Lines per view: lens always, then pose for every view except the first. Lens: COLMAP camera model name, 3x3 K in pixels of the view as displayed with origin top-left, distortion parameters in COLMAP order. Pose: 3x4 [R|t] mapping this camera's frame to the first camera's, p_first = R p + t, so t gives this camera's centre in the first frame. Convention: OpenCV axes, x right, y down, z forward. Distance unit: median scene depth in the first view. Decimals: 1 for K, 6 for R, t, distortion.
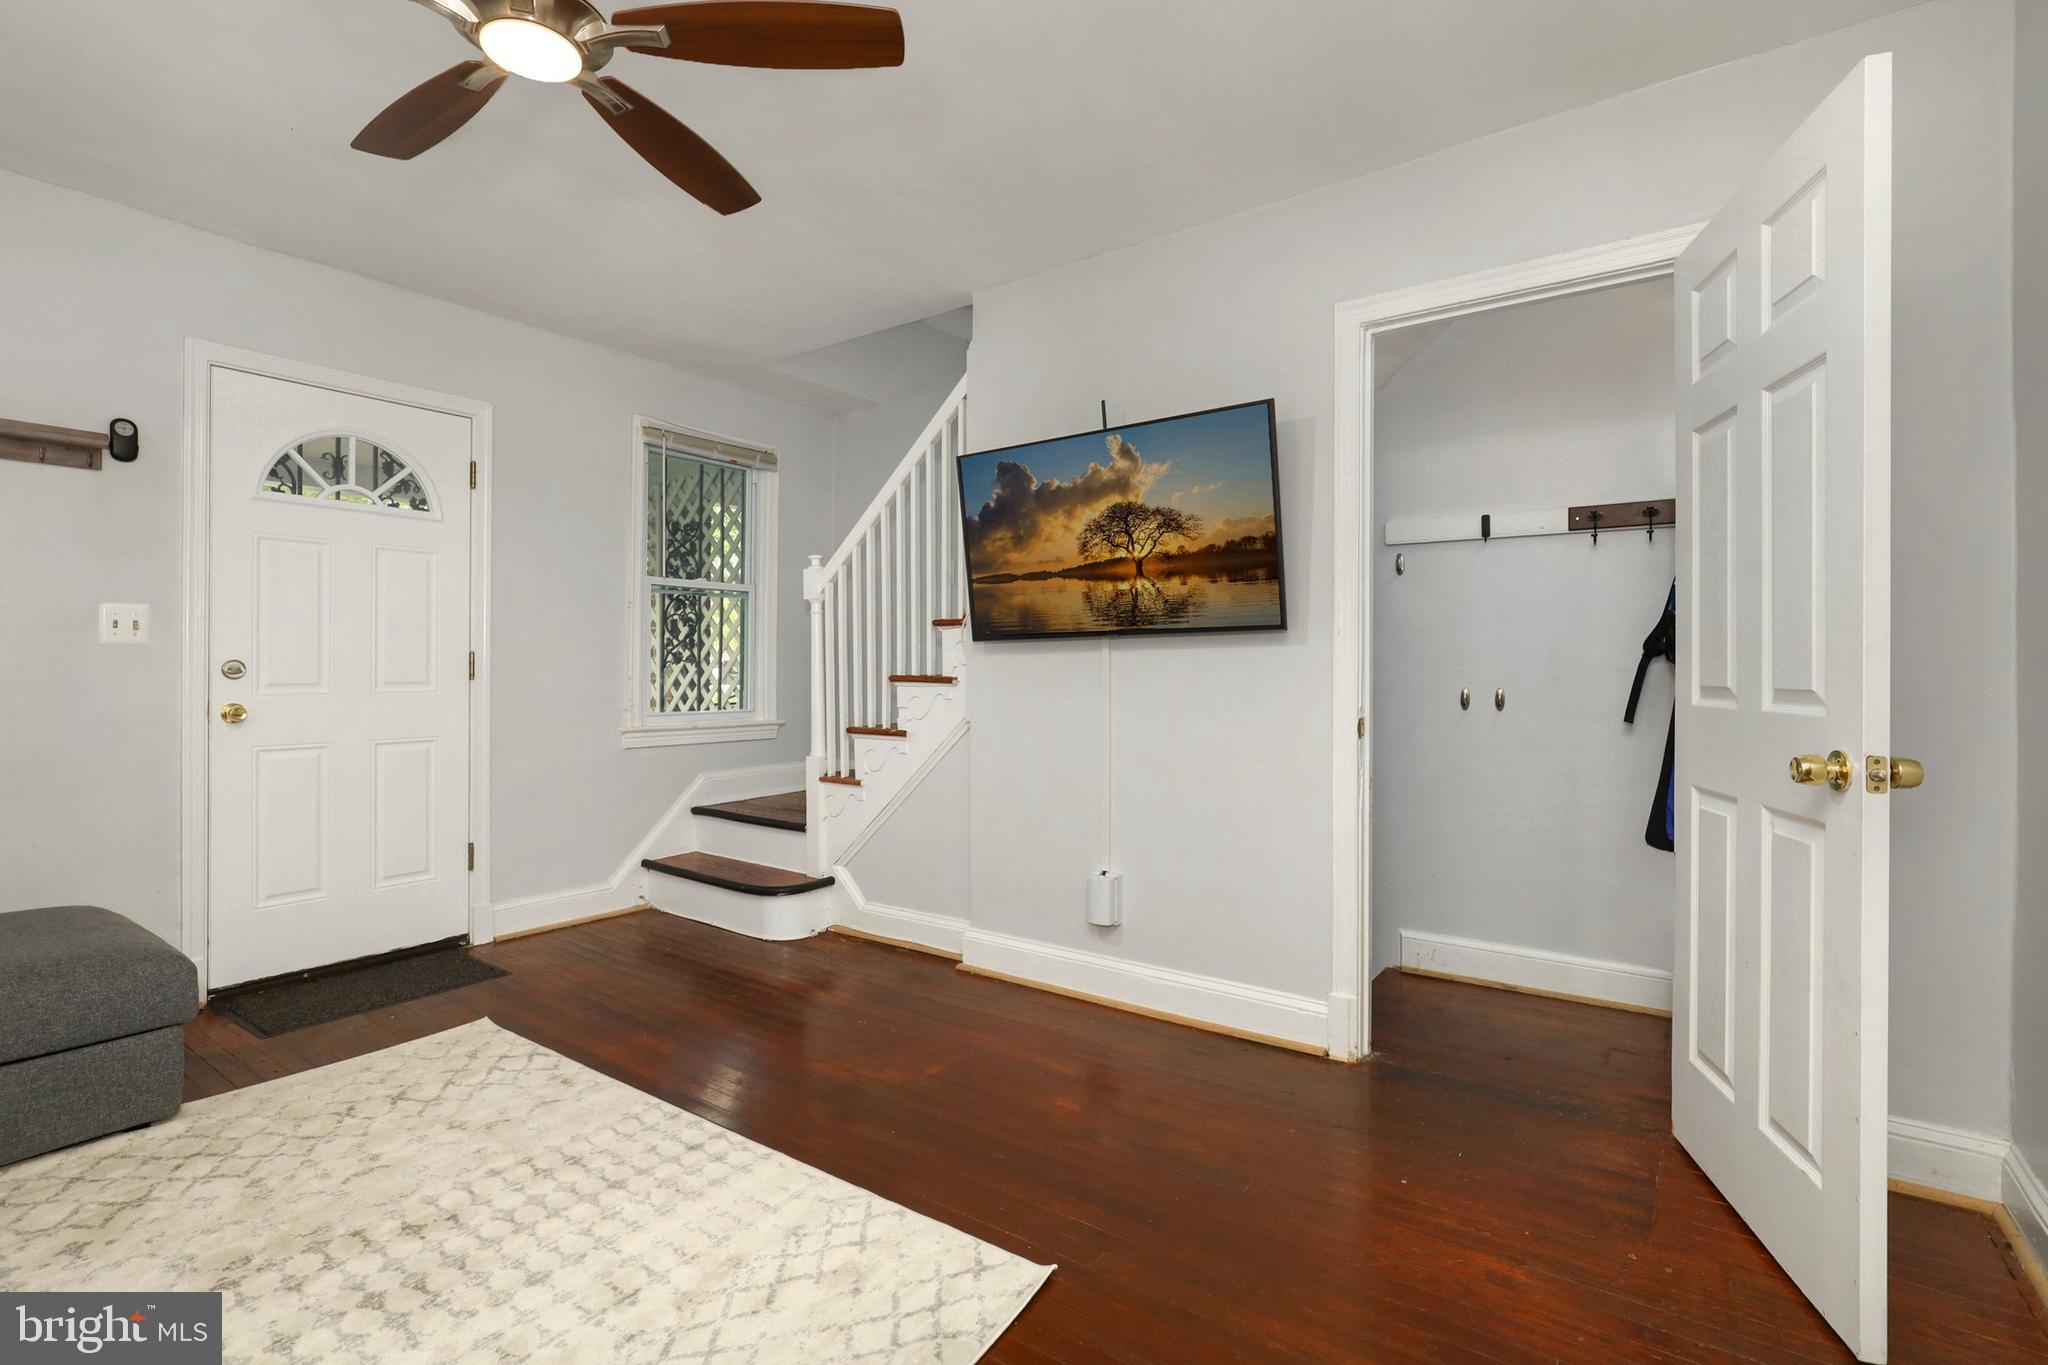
lens RADIAL K [[940.8, 0, 1012.8], [0, 940.8, 665.4], [0, 0, 1]] dist [-0.015486, 0.005744]
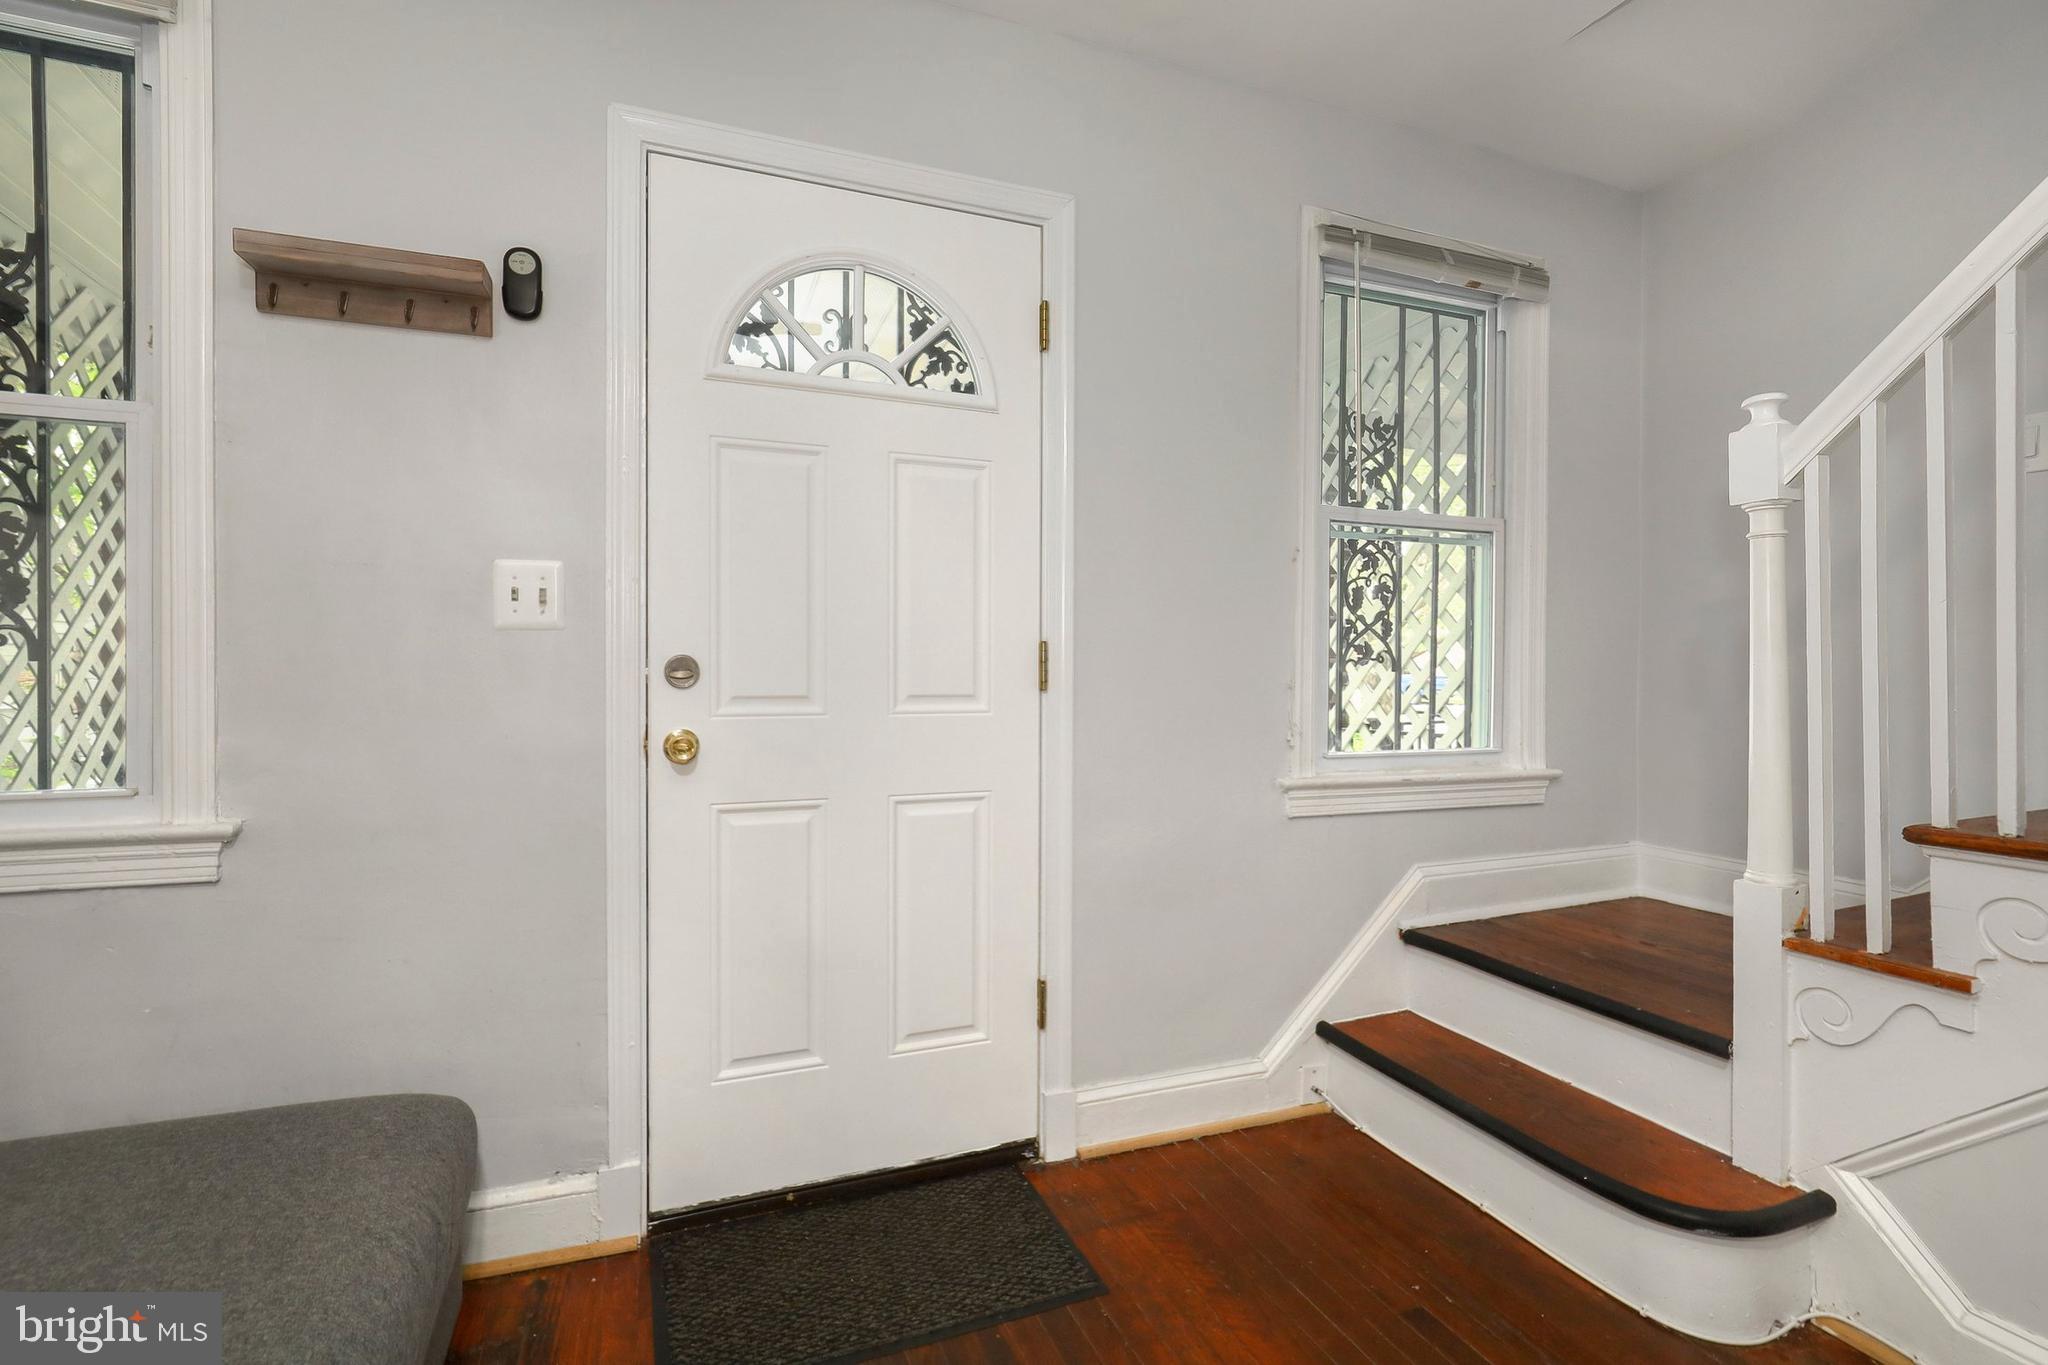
lens RADIAL K [[940.8, 0, 1028.0], [0, 940.8, 682.7], [0, 0, 1]] dist [-0.015486, 0.005744]
pose [[0.845147, 0.002869, -0.534526, -0.333316], [0.000849, 0.999977, 0.006710, 0.007455], [0.534533, -0.006124, 0.845125, 0.609206]]
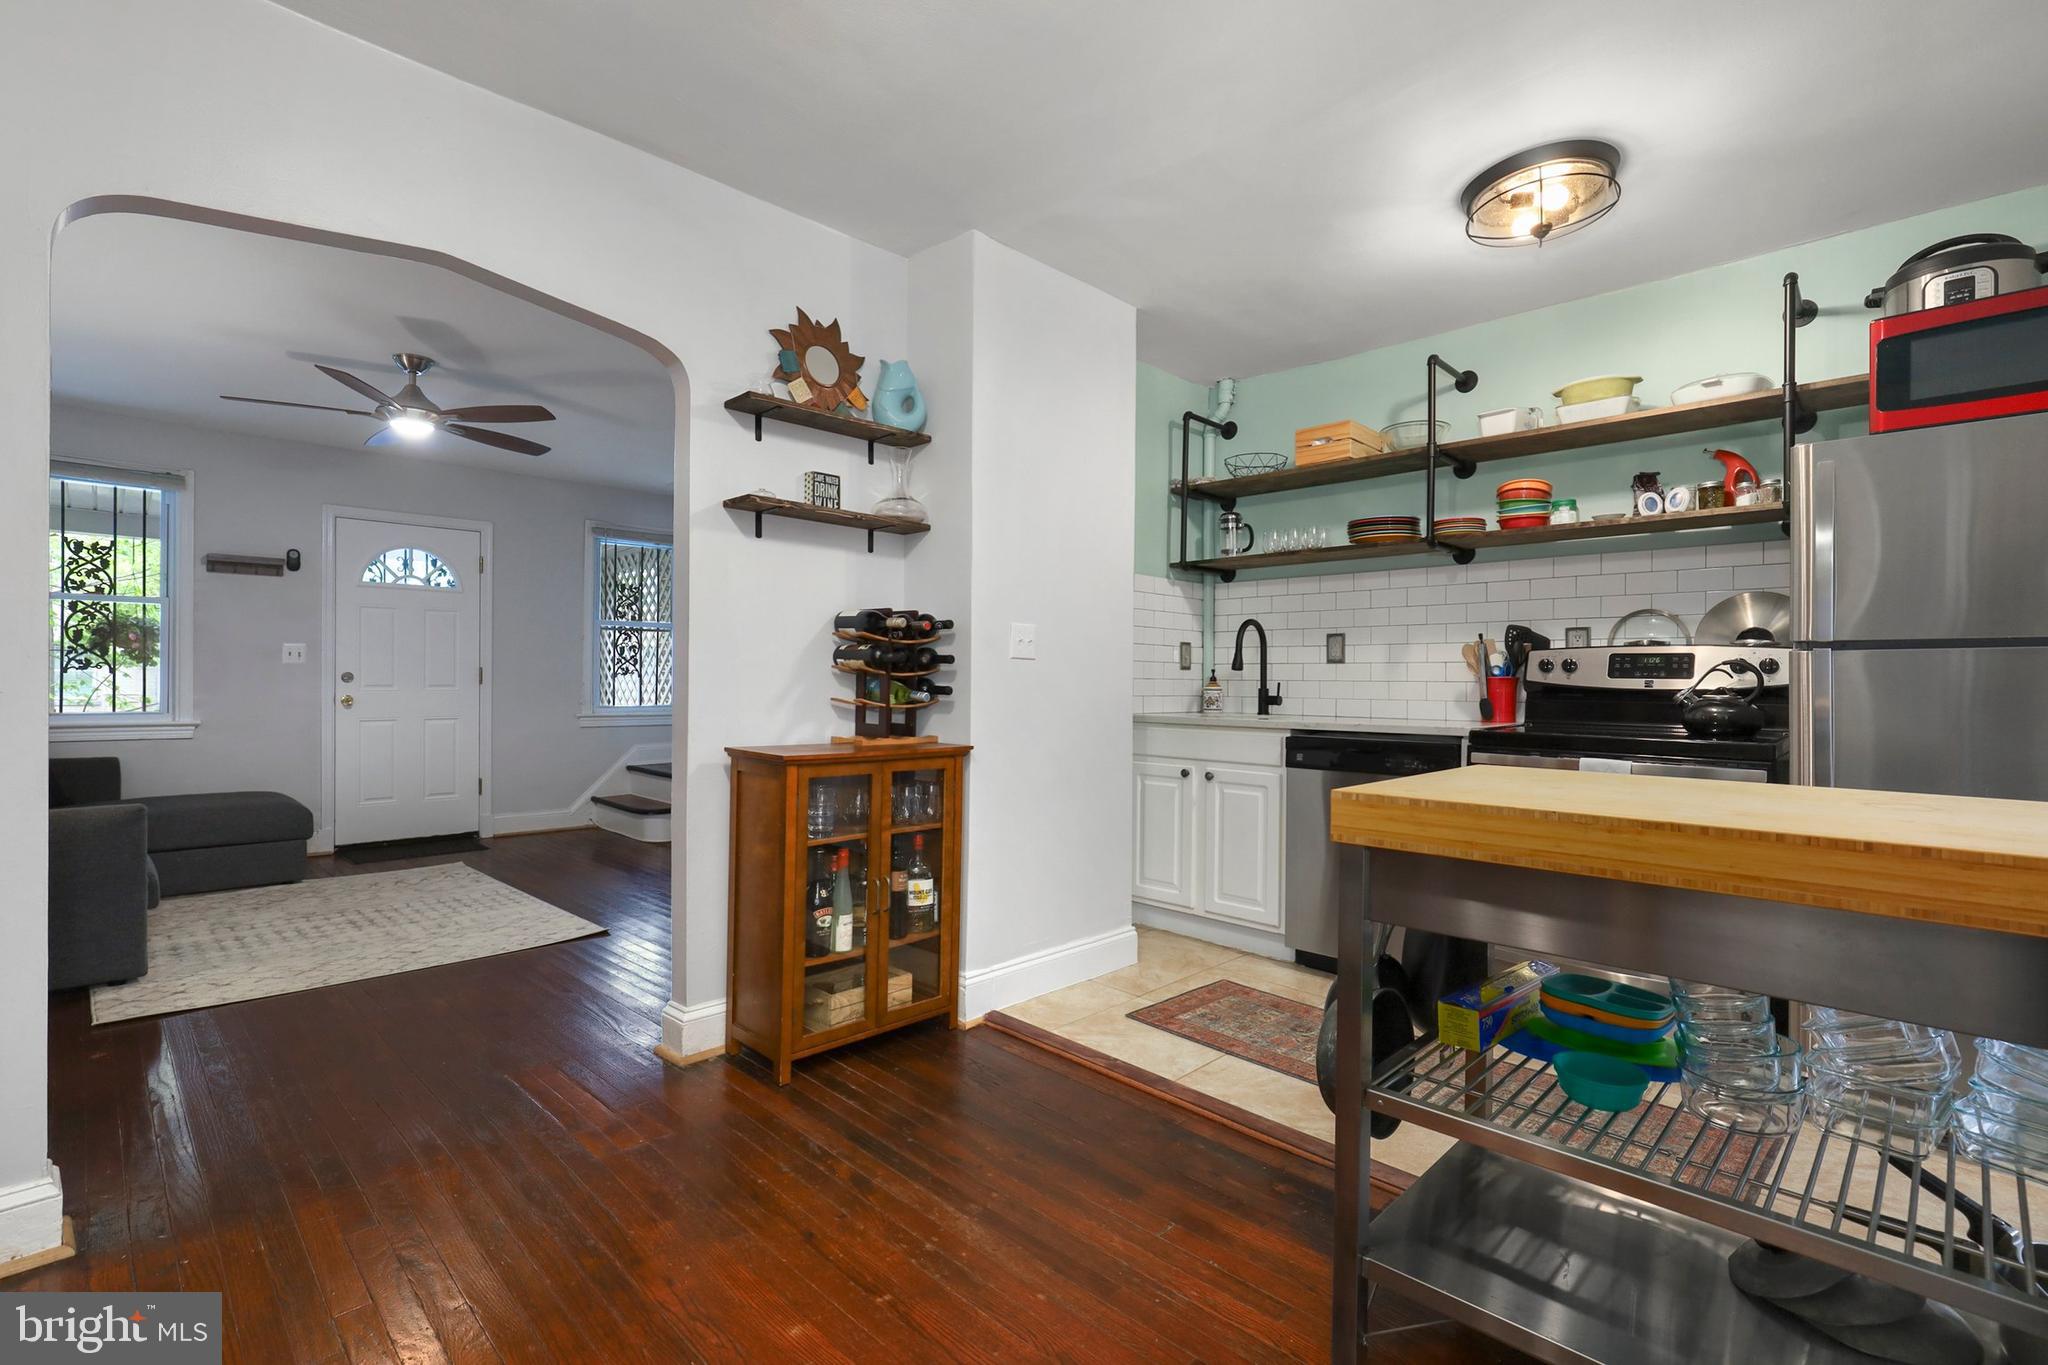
lens RADIAL K [[940.8, 0, 1009.1], [0, 940.8, 682.5], [0, 0, 1]] dist [-0.015486, 0.005744]
pose [[0.987316, 0.002117, -0.158752, 0.764765], [-0.001355, 0.999987, 0.004907, 0.003861], [0.158760, -0.004630, 0.987306, -0.634622]]
